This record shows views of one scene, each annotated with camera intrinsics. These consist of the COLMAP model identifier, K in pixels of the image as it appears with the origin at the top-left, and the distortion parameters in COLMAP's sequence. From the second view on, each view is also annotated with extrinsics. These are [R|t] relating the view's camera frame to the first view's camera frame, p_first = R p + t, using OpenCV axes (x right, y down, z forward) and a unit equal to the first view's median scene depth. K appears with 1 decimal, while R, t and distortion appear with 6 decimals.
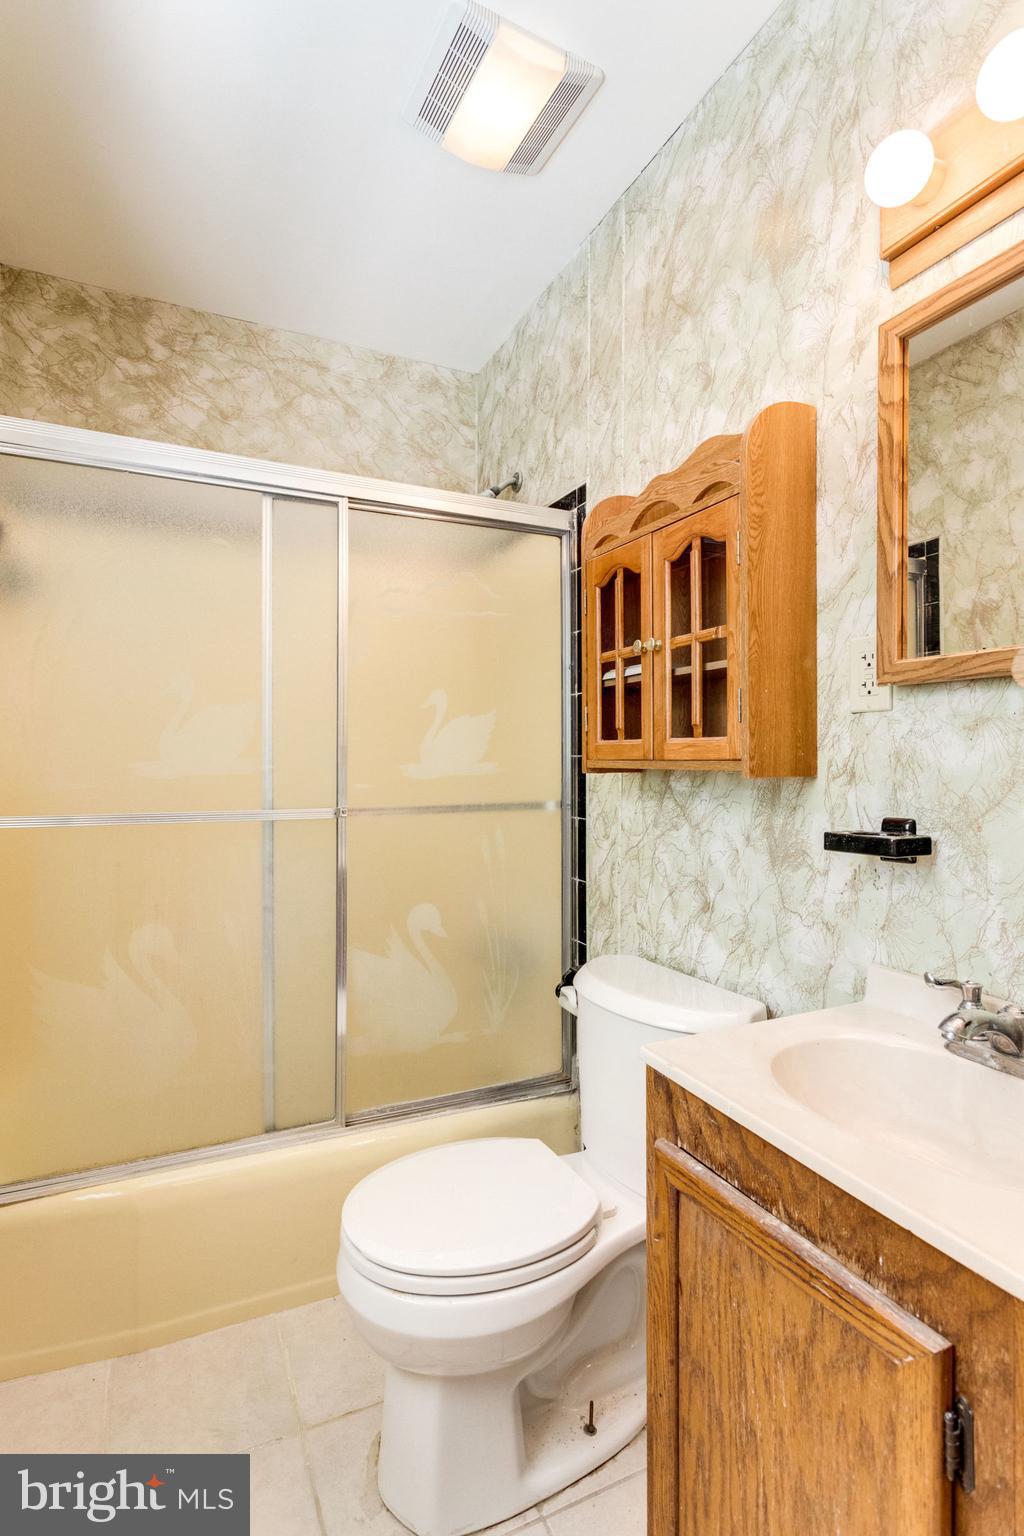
lens RADIAL K [[731.9, 0, 511.7], [0, 731.9, 759.2], [0, 0, 1]] dist [0.001581, 0.000400]
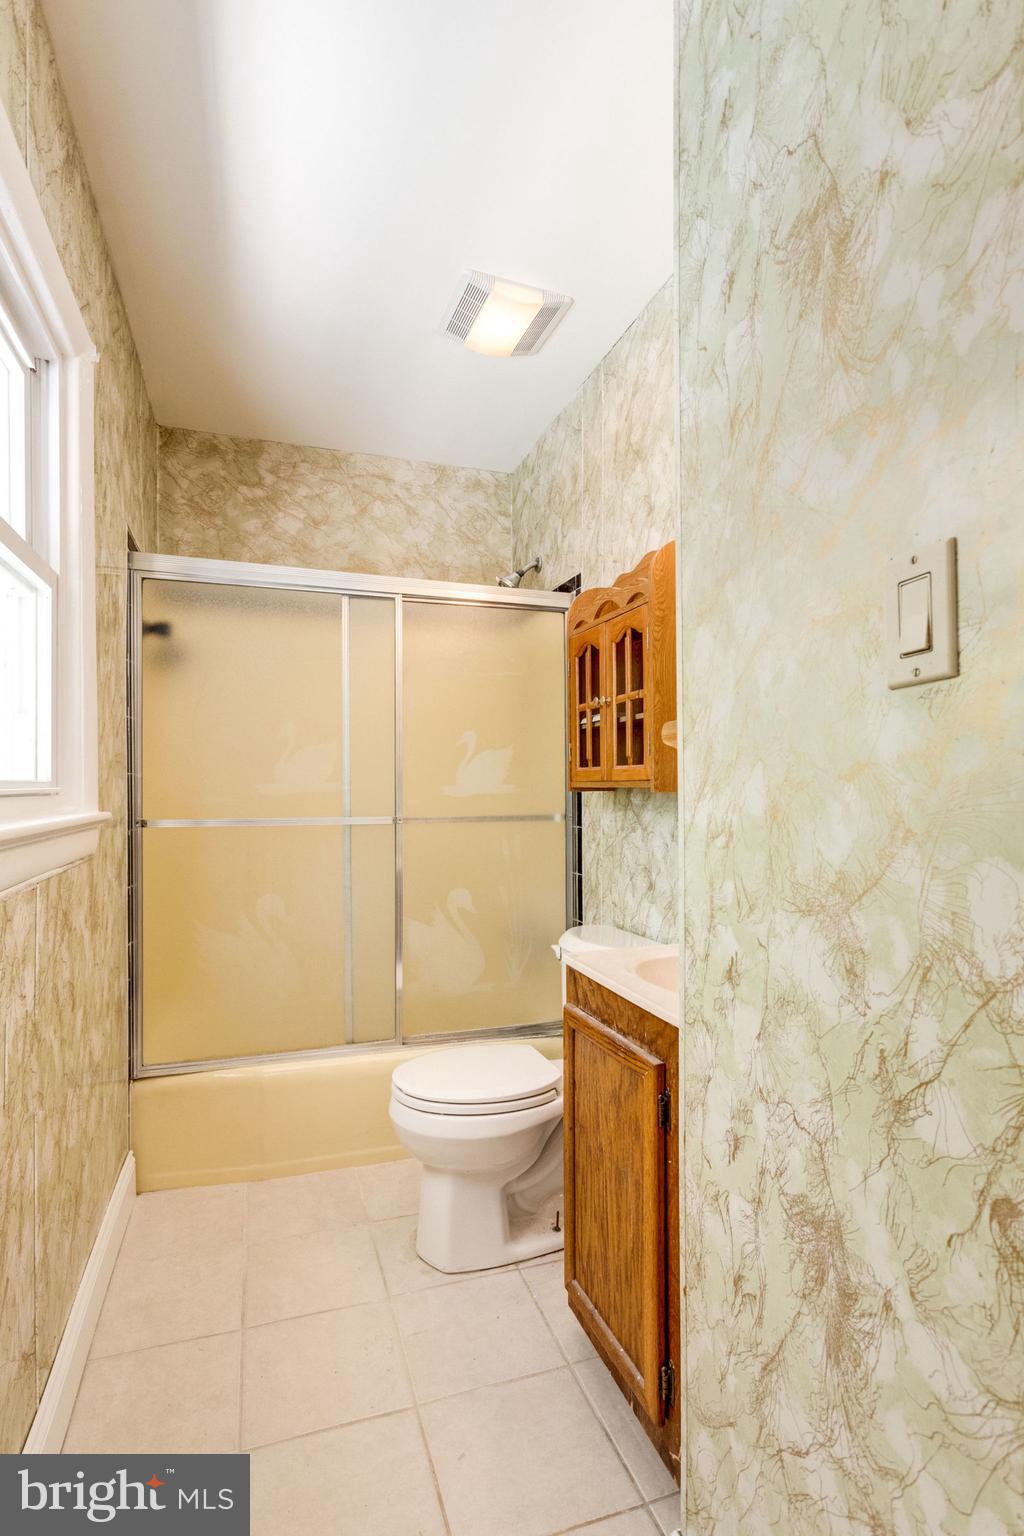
lens RADIAL K [[731.9, 0, 519.0], [0, 731.9, 796.1], [0, 0, 1]] dist [0.001581, 0.000400]
pose [[0.994488, -0.001118, -0.104848, 0.145081], [0.002378, 0.999926, 0.011896, 0.010803], [0.104827, -0.012080, 0.994417, -0.370848]]
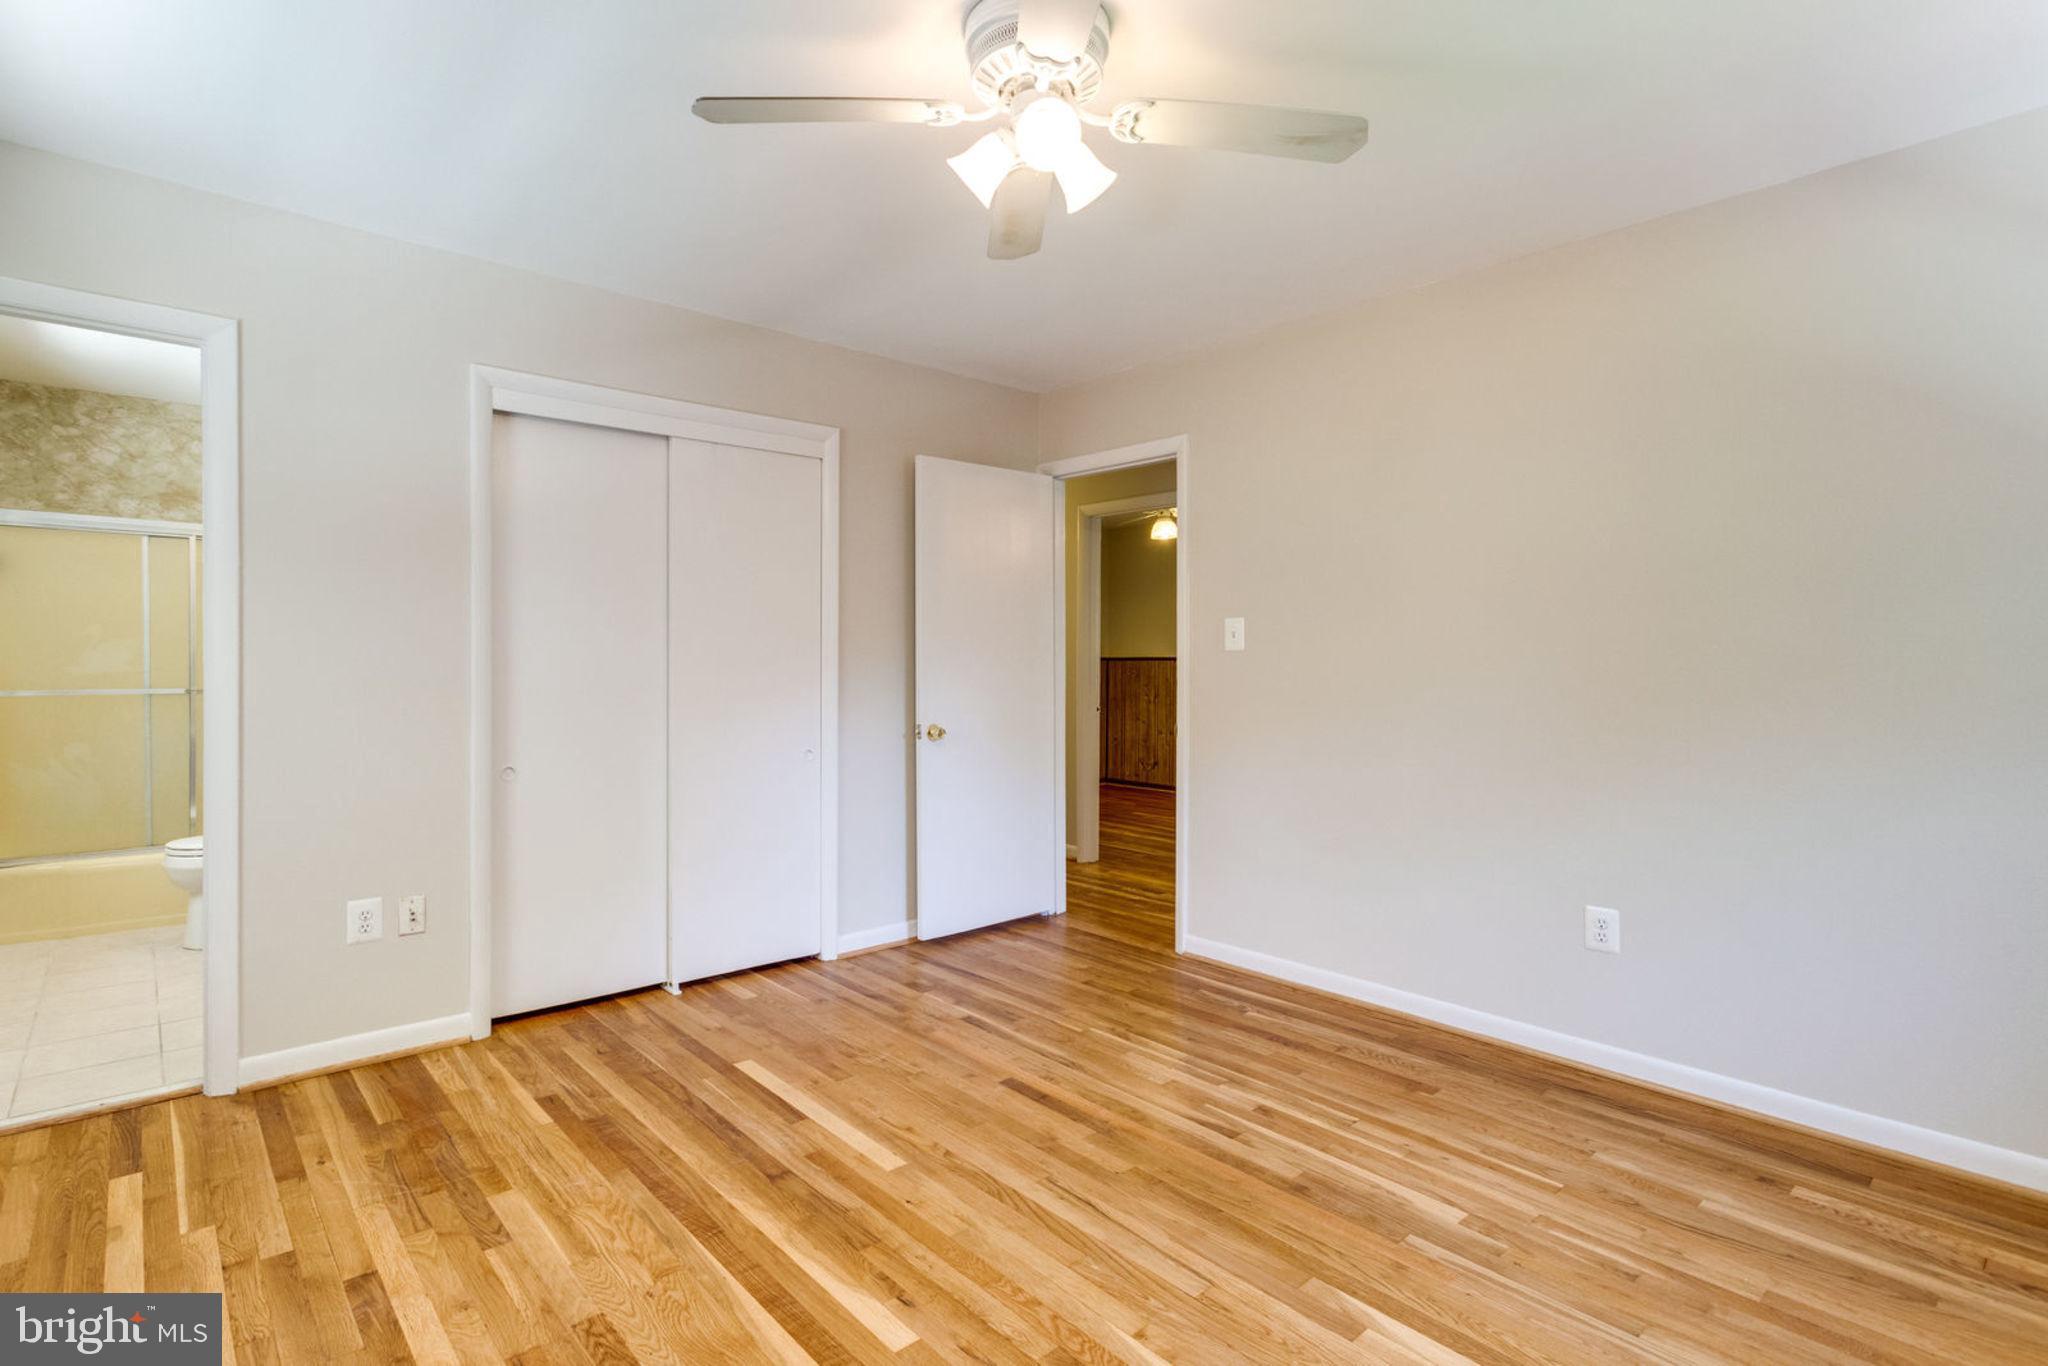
lens RADIAL K [[975.9, 0, 1007.2], [0, 975.9, 676.4], [0, 0, 1]] dist [0.001581, 0.000400]
pose [[0.960649, 0.004600, 0.277727, 1.202530], [-0.010678, 0.999735, 0.020378, -0.047656], [-0.277560, -0.022542, 0.960444, -2.261415]]
